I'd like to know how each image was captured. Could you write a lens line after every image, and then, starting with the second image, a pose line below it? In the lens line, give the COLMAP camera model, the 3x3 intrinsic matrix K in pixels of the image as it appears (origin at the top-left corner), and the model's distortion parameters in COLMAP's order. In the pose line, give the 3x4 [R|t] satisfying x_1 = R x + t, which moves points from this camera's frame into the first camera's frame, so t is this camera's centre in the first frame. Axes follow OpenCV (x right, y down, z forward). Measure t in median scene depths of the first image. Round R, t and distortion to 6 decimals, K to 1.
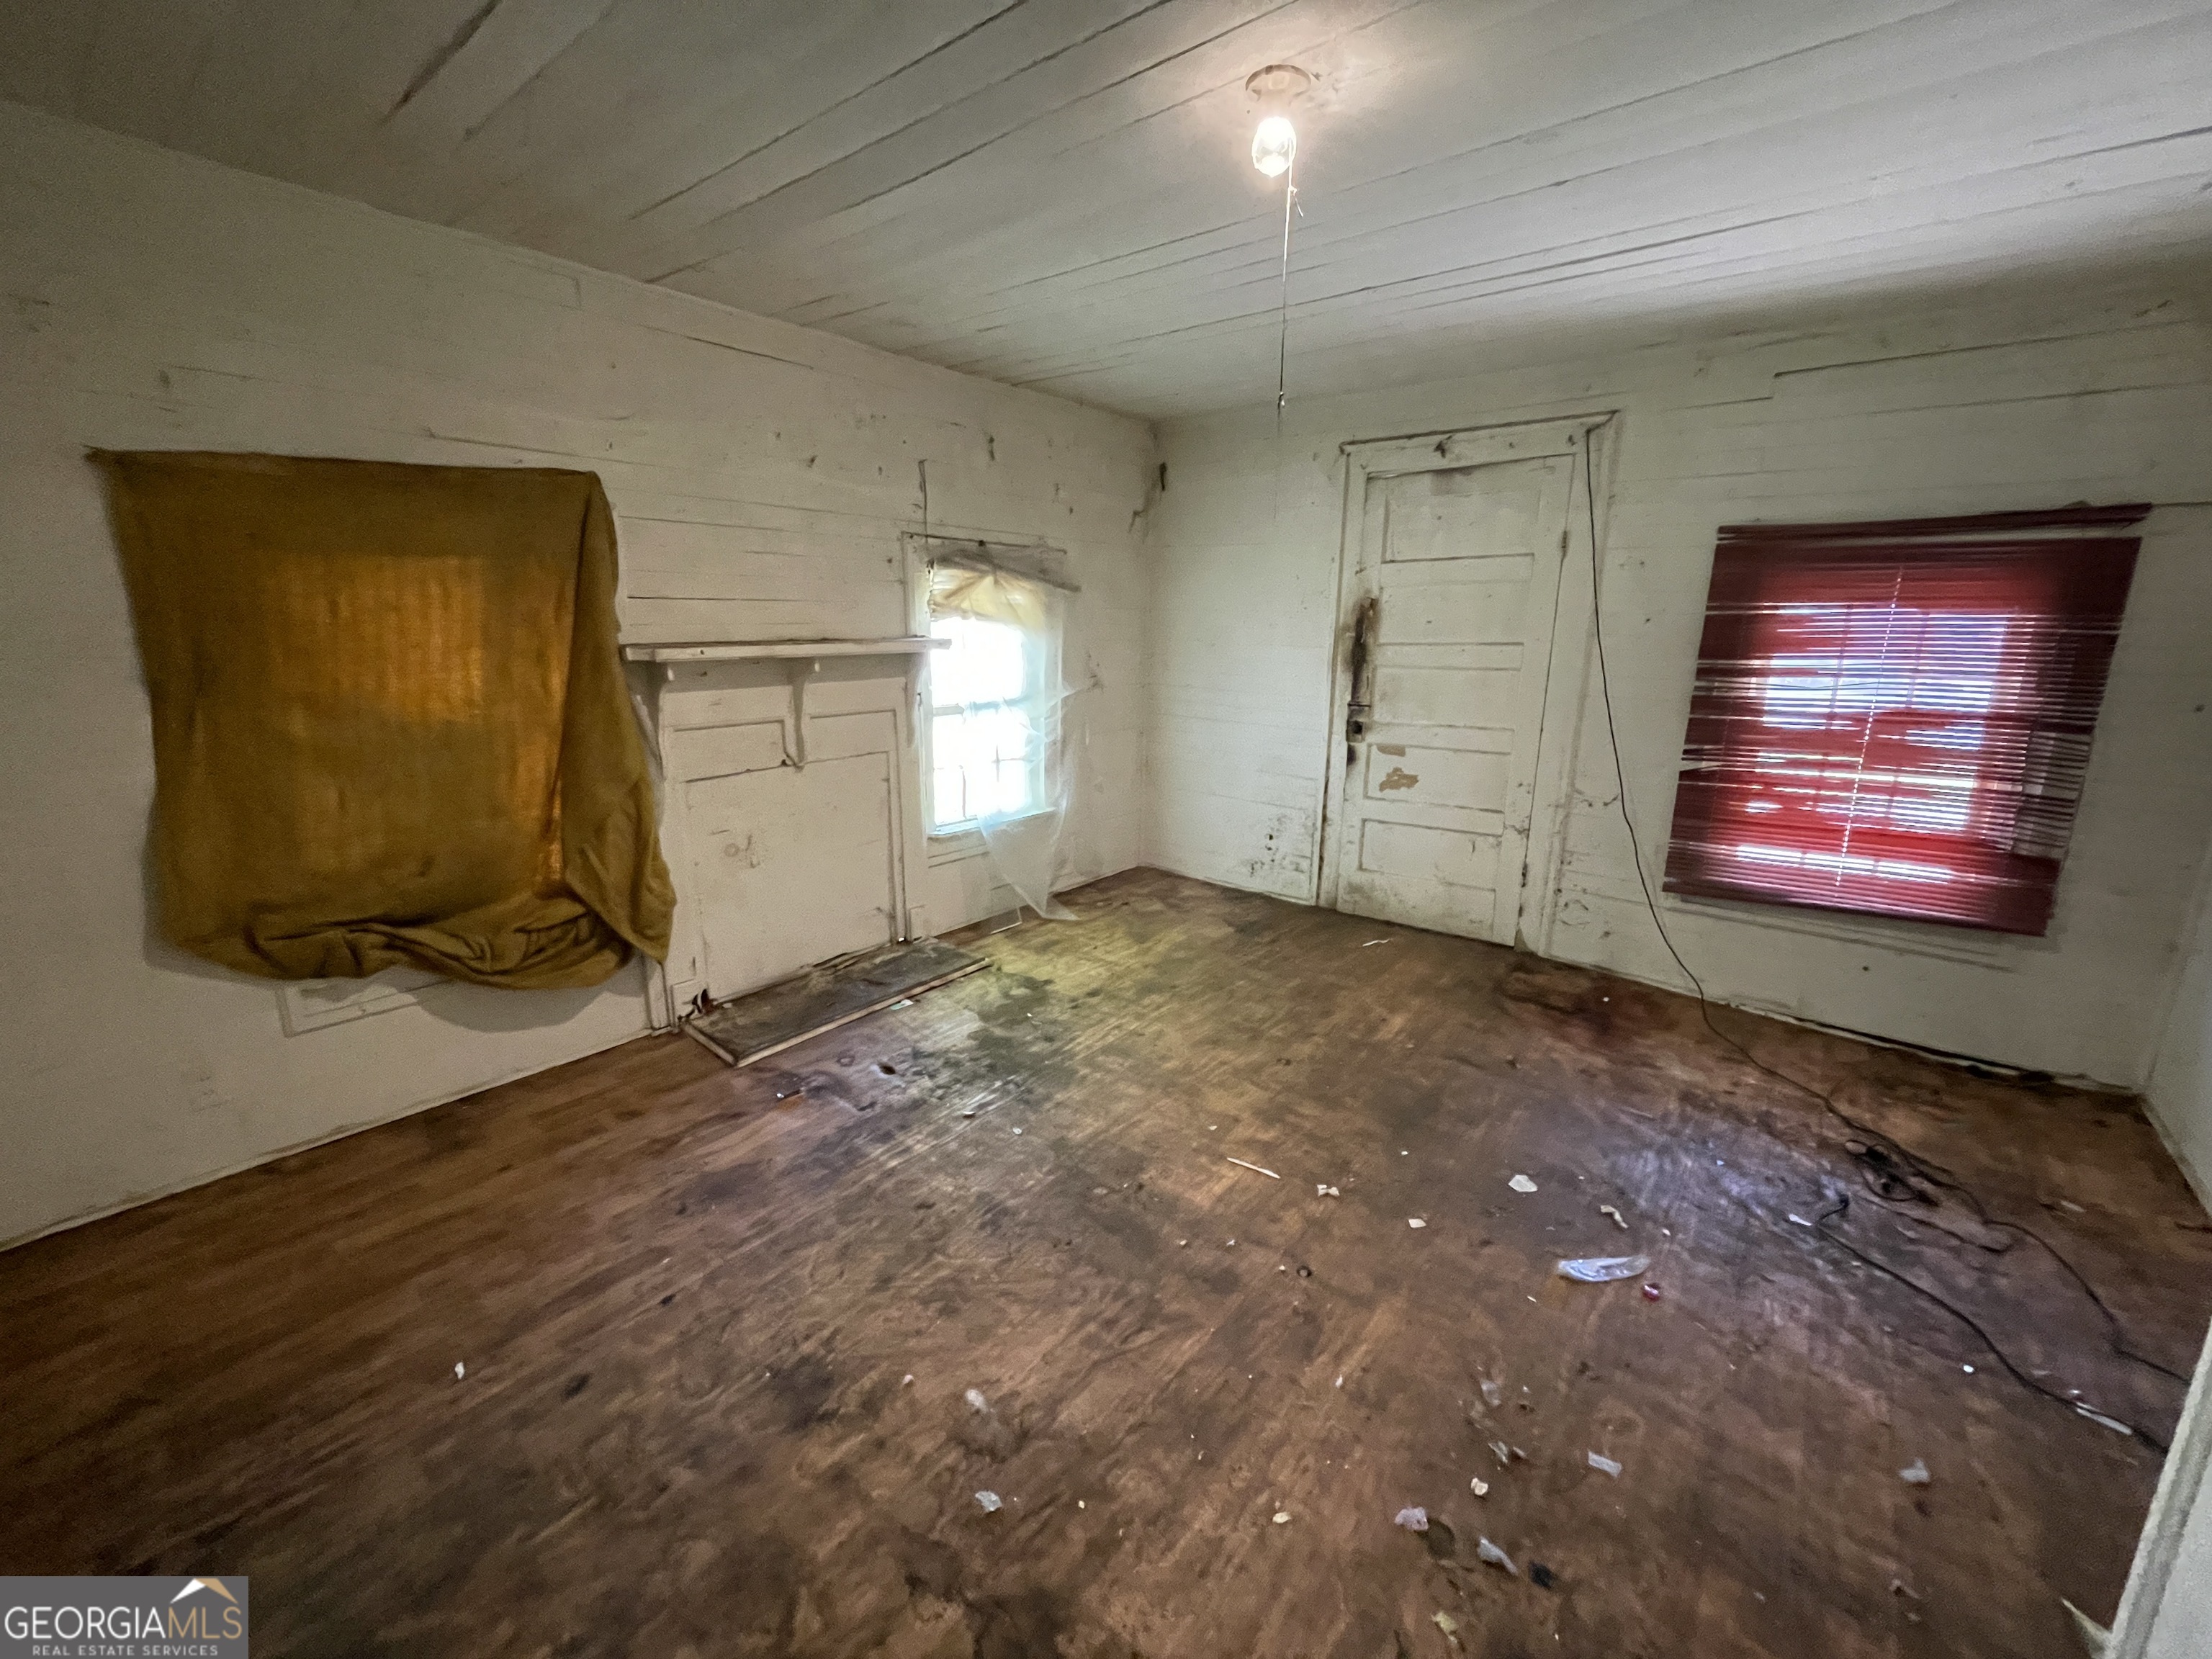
lens RADIAL K [[896.9, 0, 1101.9], [0, 896.9, 831.1], [0, 0, 1]] dist [-0.002012, -0.000025]
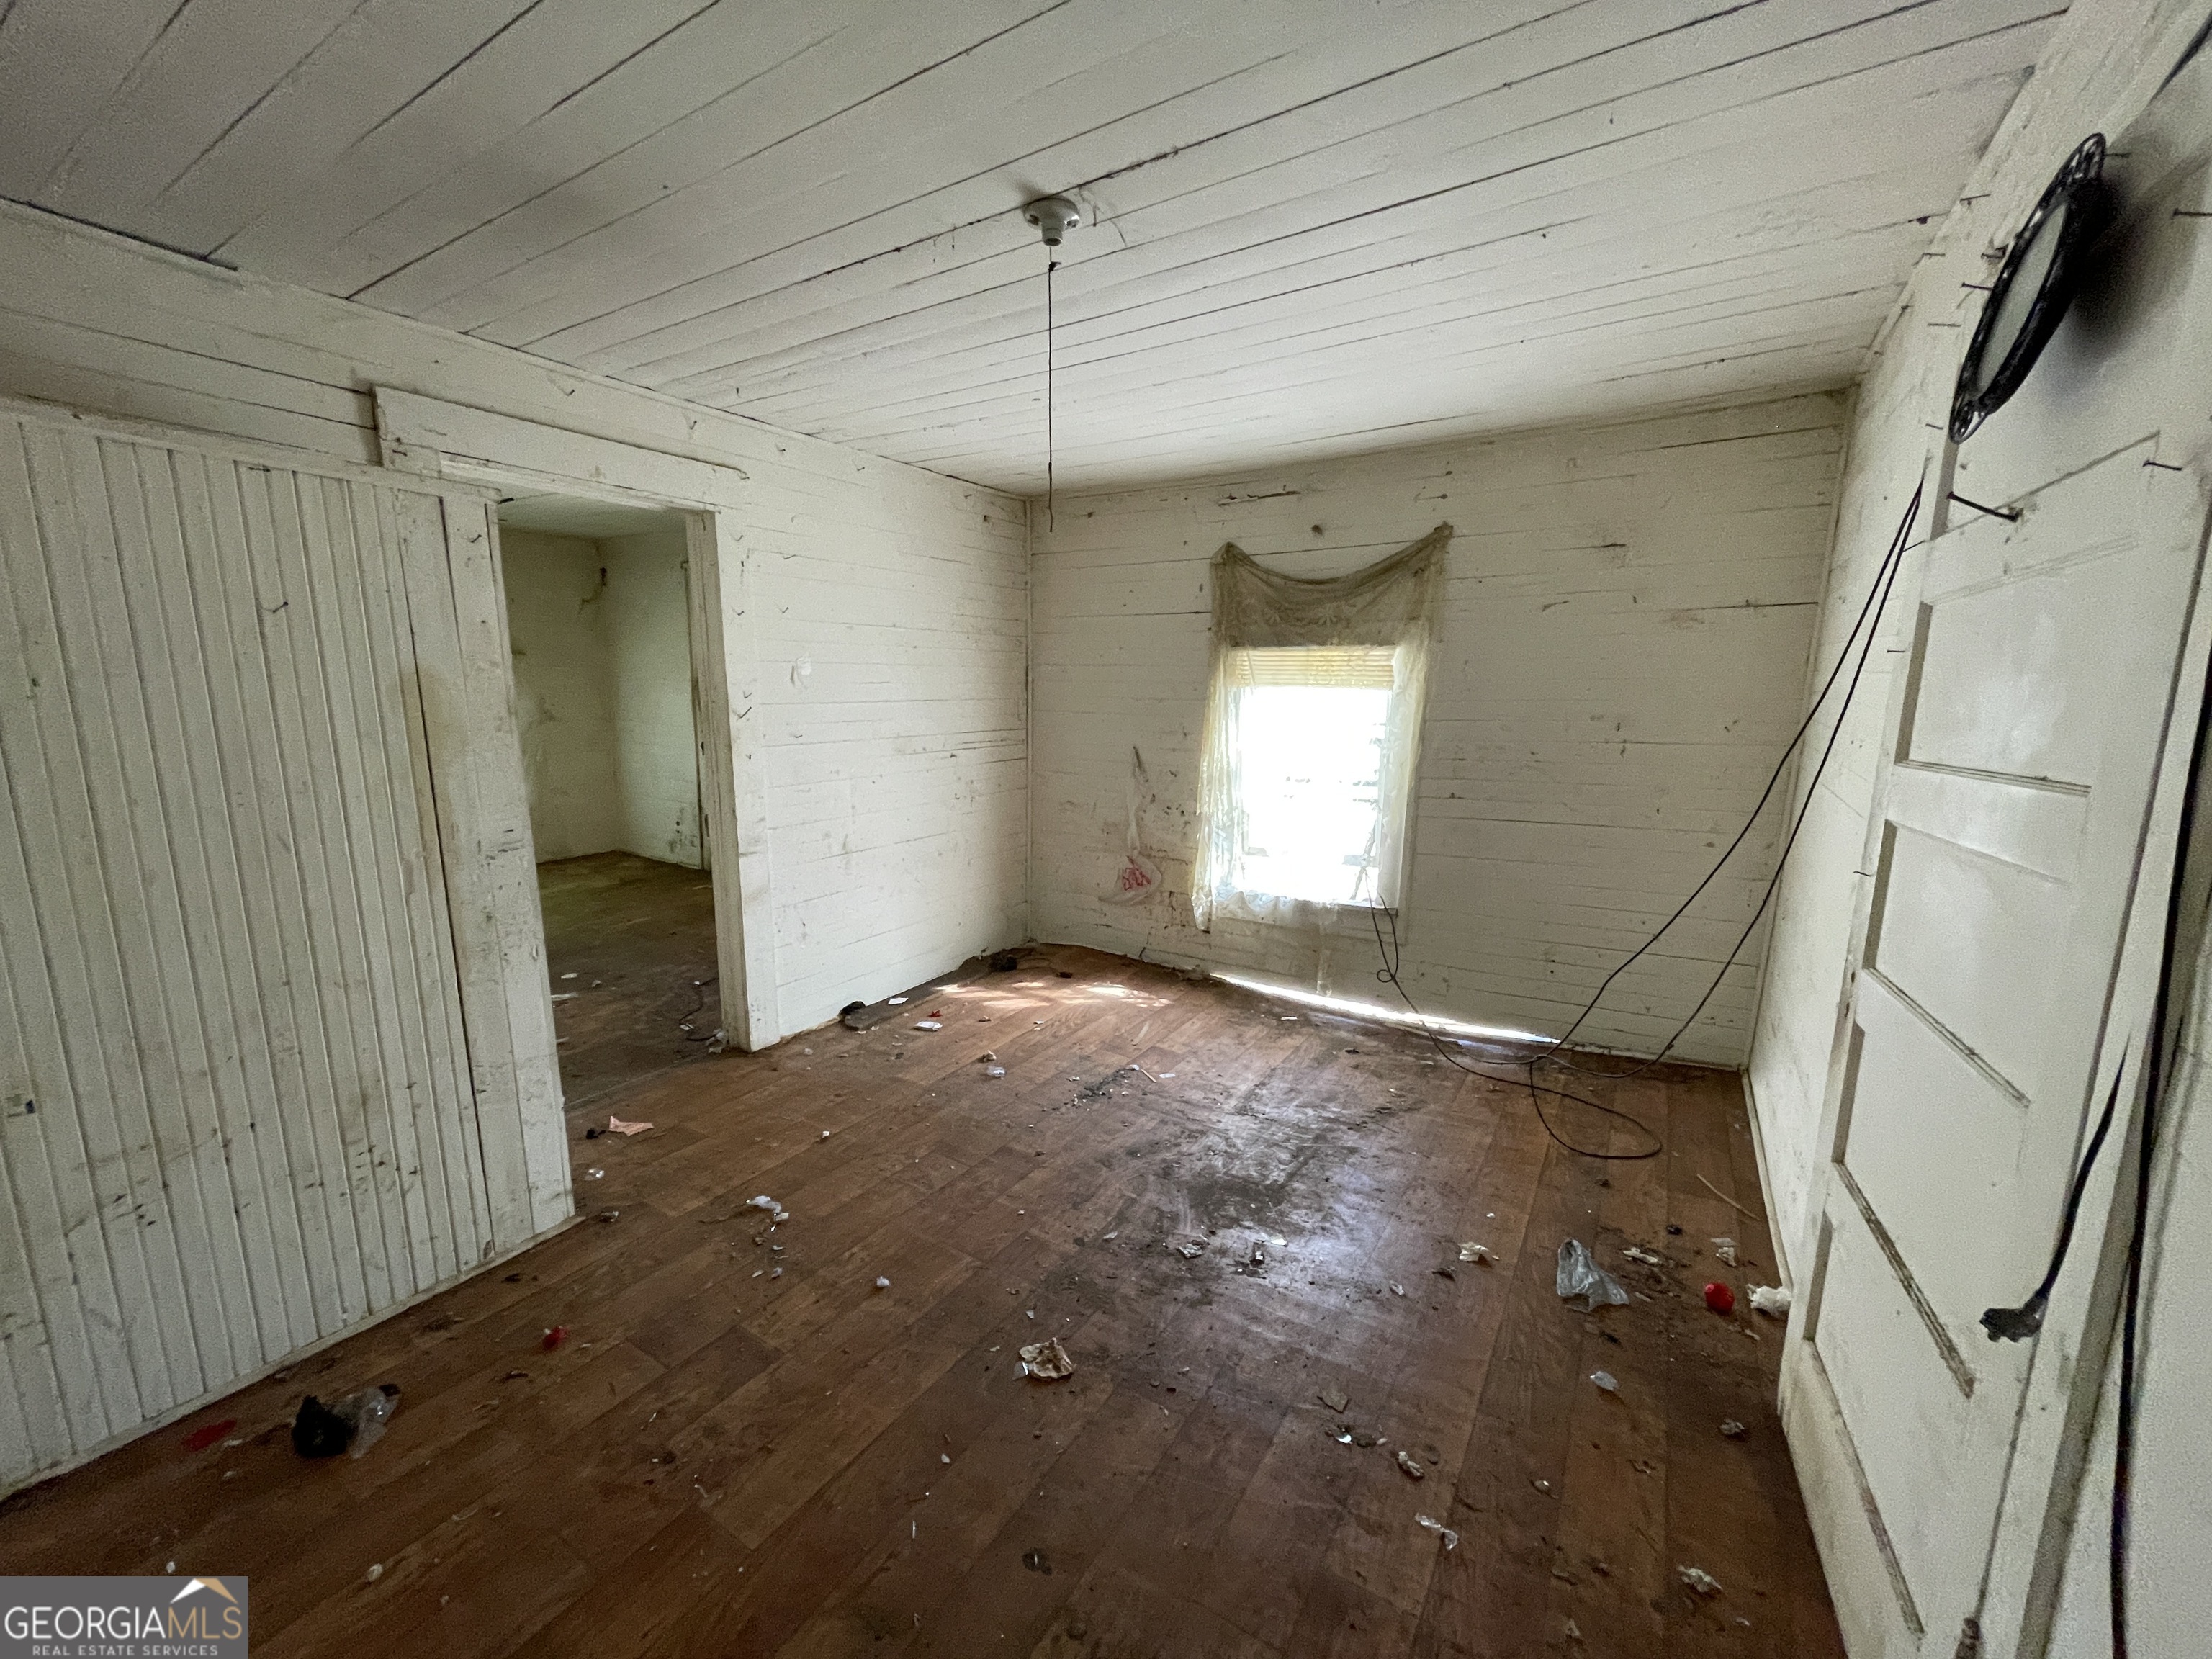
lens RADIAL K [[896.9, 0, 1101.9], [0, 896.9, 831.1], [0, 0, 1]] dist [-0.002012, -0.000025]
pose [[0.991816, -0.021461, 0.125861, 1.159418], [0.027908, 0.998375, -0.049685, 0.185238], [-0.124590, 0.052791, 0.990803, -0.870753]]
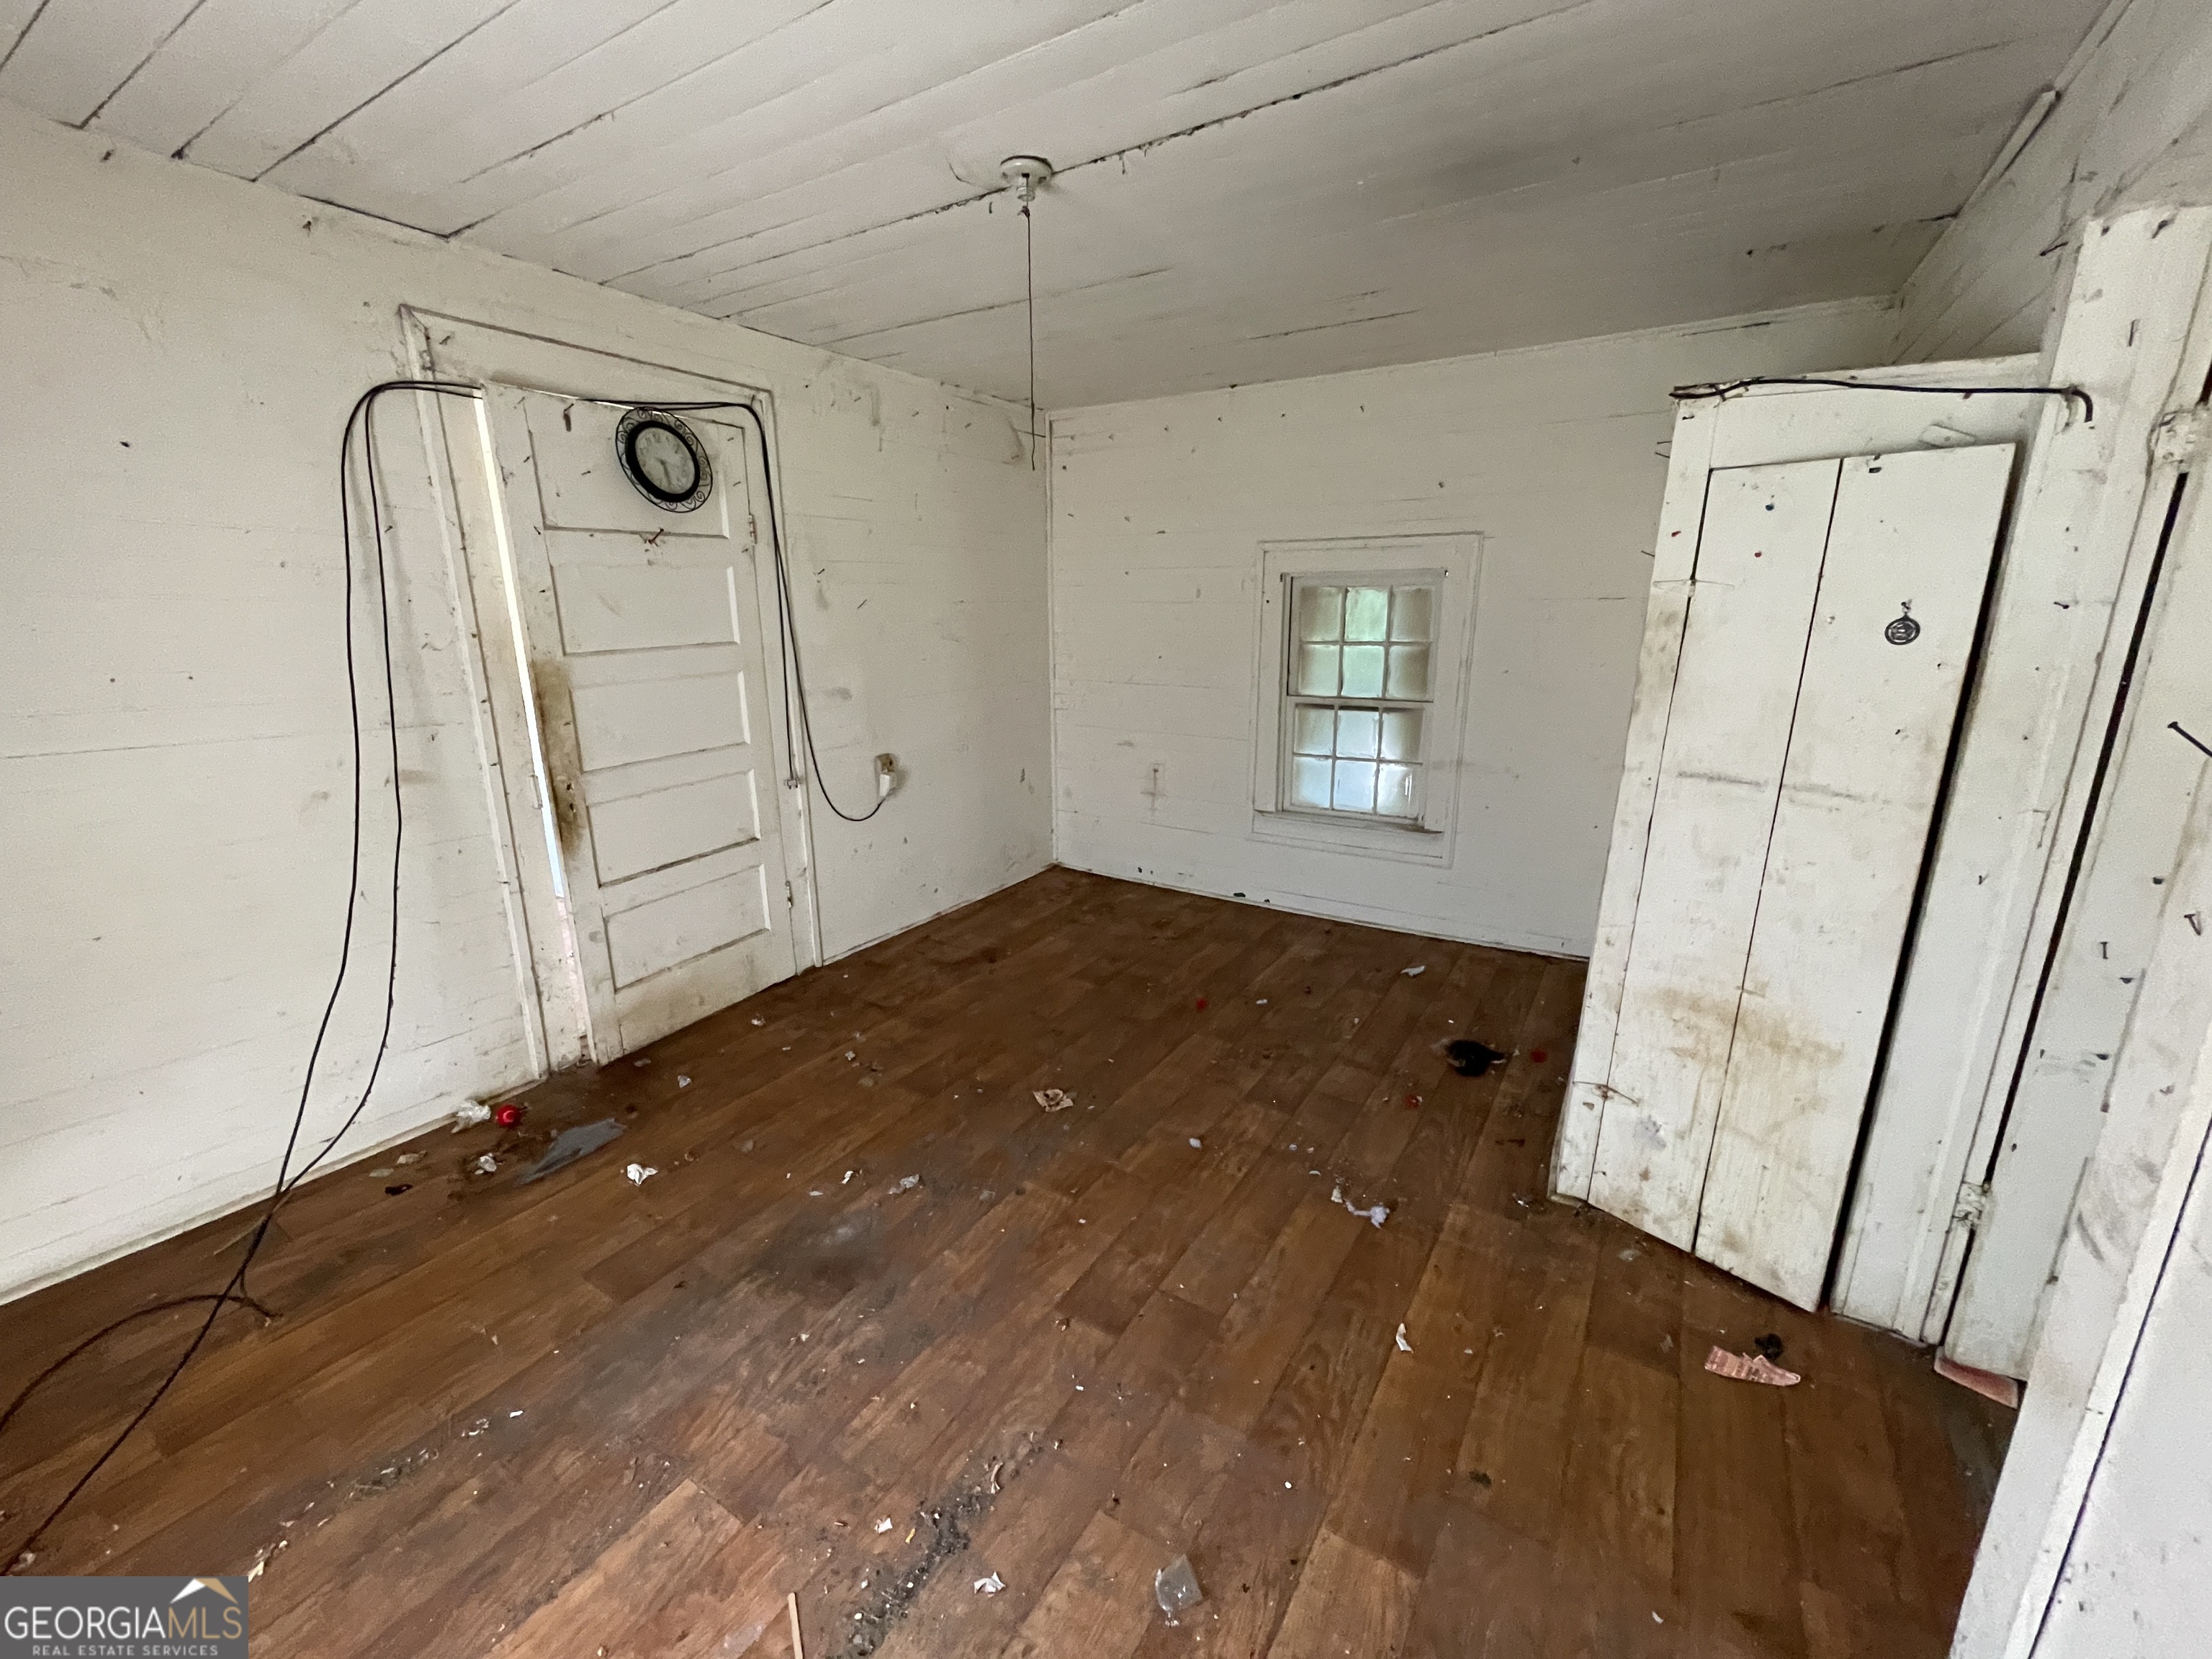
lens RADIAL K [[896.9, 0, 1101.9], [0, 896.9, 831.1], [0, 0, 1]] dist [-0.002012, -0.000025]
pose [[-0.992815, 0.023866, -0.117259, 1.252406], [-0.030338, 0.897693, 0.439576, -0.142600], [0.115753, 0.439975, -0.890519, 0.620356]]
